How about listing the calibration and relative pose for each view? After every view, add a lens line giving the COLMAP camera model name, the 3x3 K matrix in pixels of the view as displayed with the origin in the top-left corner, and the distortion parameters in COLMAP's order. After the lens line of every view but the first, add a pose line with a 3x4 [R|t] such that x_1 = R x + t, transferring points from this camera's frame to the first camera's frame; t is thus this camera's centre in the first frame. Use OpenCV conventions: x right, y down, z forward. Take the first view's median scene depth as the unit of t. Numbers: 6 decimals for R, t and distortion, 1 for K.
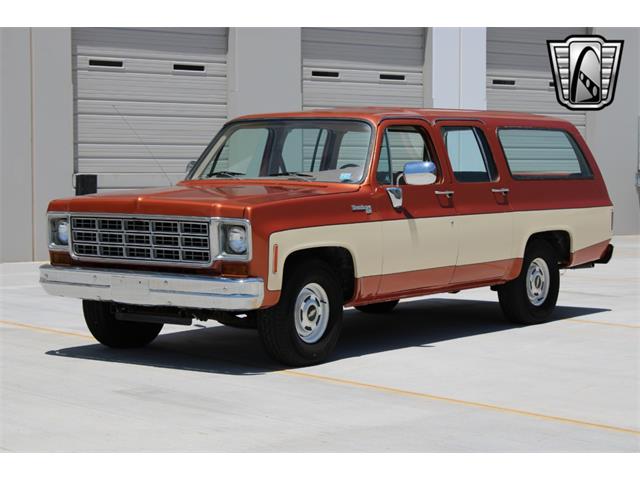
lens RADIAL K [[1554.4, 0, 323.7], [0, 1554.4, 239.6], [0, 0, 1]] dist [0.144296, 0.000000]
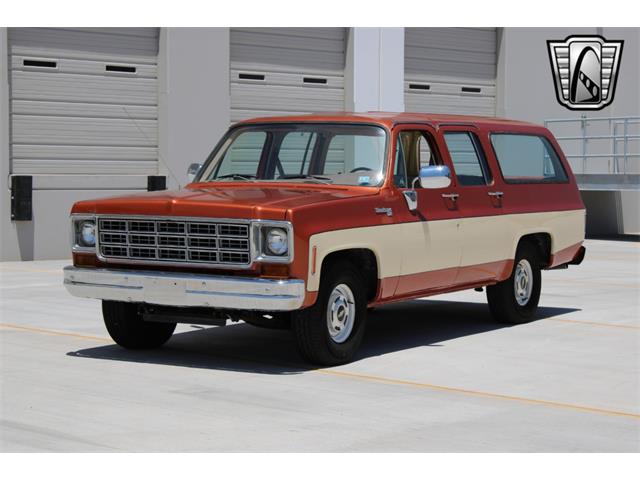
lens RADIAL K [[1554.4, 0, 317.7], [0, 1554.4, 242.0], [0, 0, 1]] dist [0.144296, 0.000000]
pose [[0.995387, 0.000619, 0.095942, -0.111470], [-0.000673, 1.000000, 0.000528, -0.000212], [-0.095942, -0.000590, 0.995387, -0.014046]]
